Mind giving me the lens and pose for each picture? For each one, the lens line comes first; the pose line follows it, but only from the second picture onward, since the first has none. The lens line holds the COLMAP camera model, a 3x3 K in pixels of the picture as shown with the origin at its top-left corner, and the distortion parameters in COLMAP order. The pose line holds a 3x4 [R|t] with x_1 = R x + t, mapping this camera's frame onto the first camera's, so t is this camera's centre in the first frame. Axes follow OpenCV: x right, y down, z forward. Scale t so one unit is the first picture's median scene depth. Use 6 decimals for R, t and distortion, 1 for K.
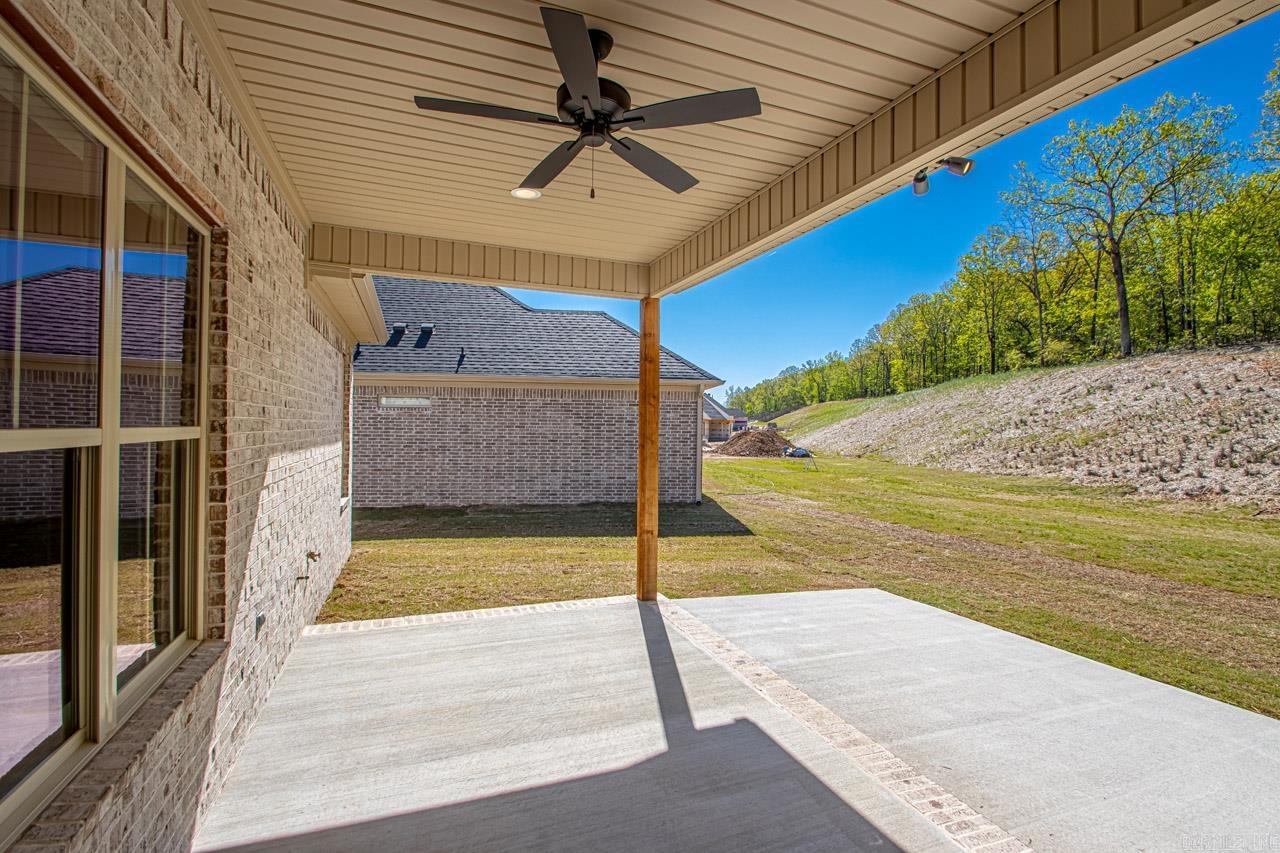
lens RADIAL K [[602.0, 0, 638.1], [0, 602.0, 429.2], [0, 0, 1]] dist [0.001240, -0.013792]
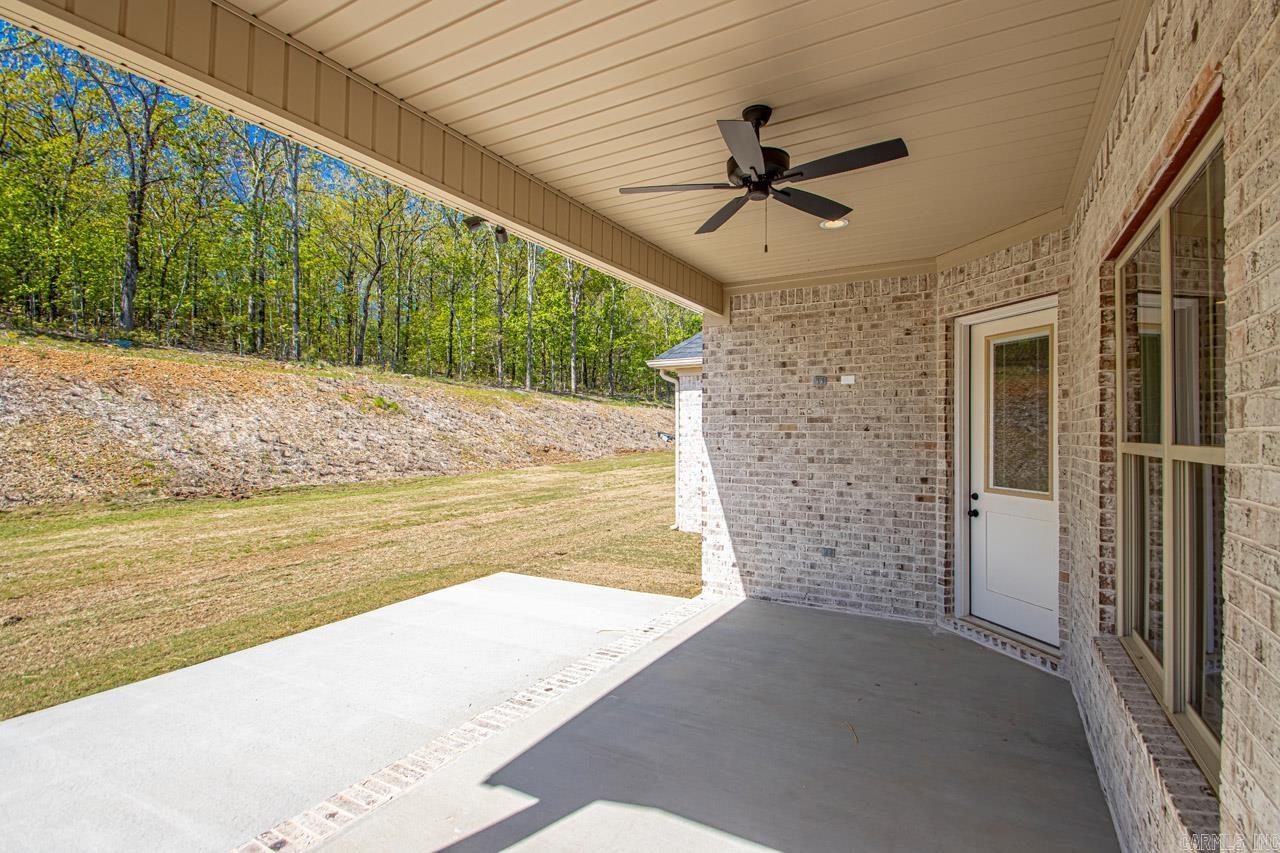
lens RADIAL K [[602.0, 0, 638.1], [0, 602.0, 429.2], [0, 0, 1]] dist [0.001240, -0.013792]
pose [[-0.629642, -0.009620, 0.776826, -0.651352], [-0.002834, 0.999945, 0.010086, -0.020692], [-0.776880, 0.004149, -0.629635, 1.472896]]
